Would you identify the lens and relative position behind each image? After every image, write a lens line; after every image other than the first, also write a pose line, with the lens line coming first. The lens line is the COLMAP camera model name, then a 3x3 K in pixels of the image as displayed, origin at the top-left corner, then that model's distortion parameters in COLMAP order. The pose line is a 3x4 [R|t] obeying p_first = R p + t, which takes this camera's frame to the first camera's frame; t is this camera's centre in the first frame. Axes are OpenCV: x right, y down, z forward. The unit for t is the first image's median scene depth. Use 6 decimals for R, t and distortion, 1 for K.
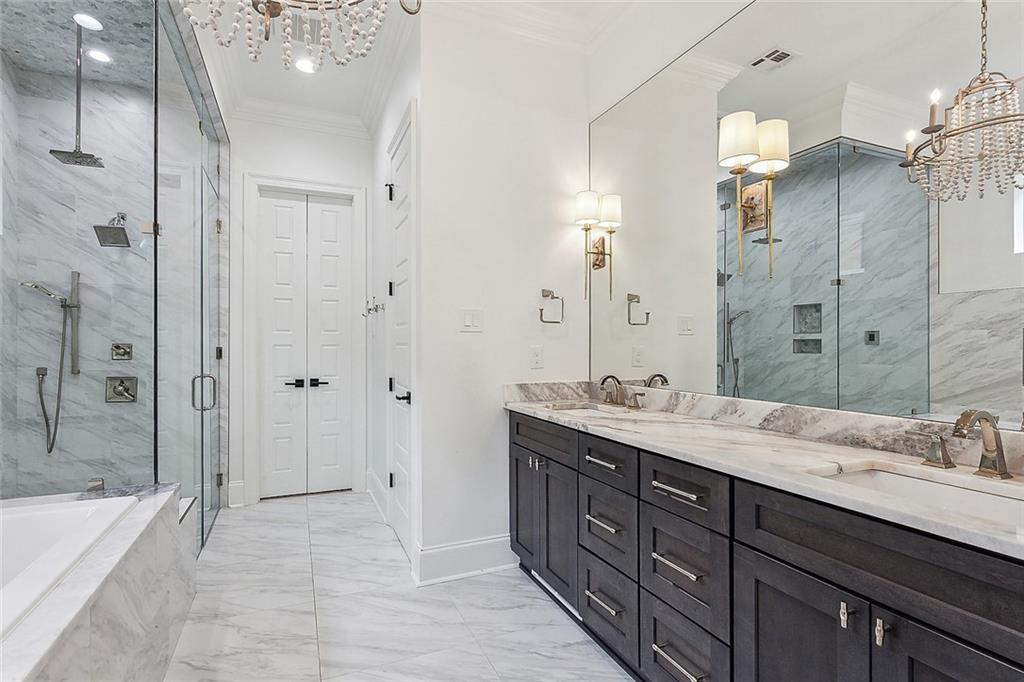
lens RADIAL K [[500.9, 0, 511.4], [0, 500.9, 340.6], [0, 0, 1]] dist [0.002096, 0.000137]
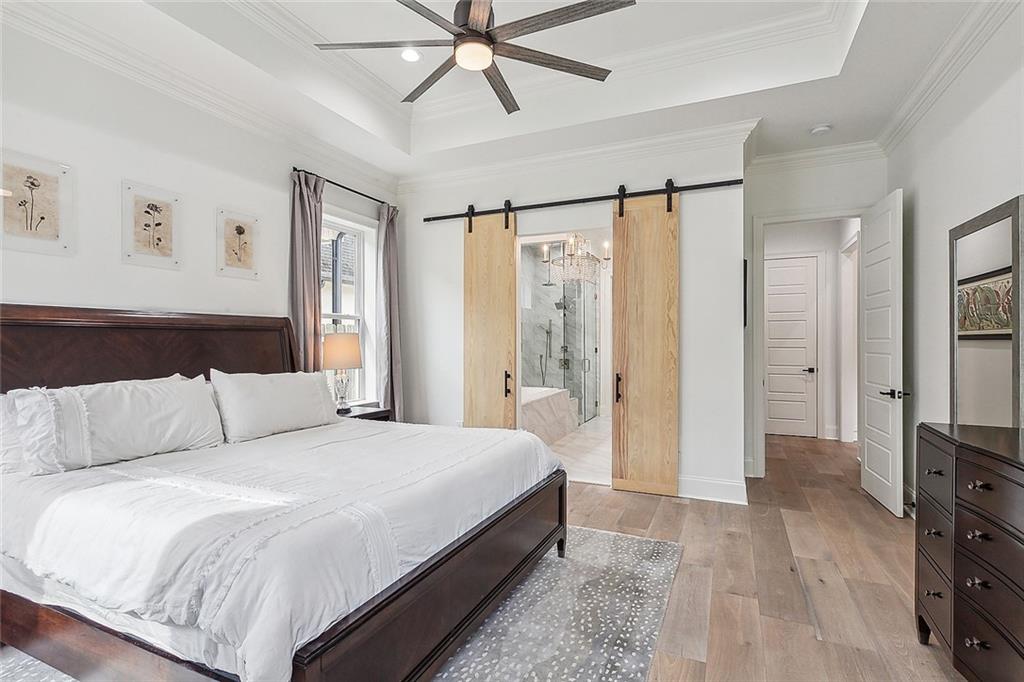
lens RADIAL K [[500.9, 0, 510.1], [0, 500.9, 344.8], [0, 0, 1]] dist [0.002096, 0.000137]
pose [[0.674071, -0.001951, -0.738664, 0.977780], [0.004569, 0.999988, 0.001528, -0.006015], [0.738652, -0.004405, 0.674072, -0.978796]]
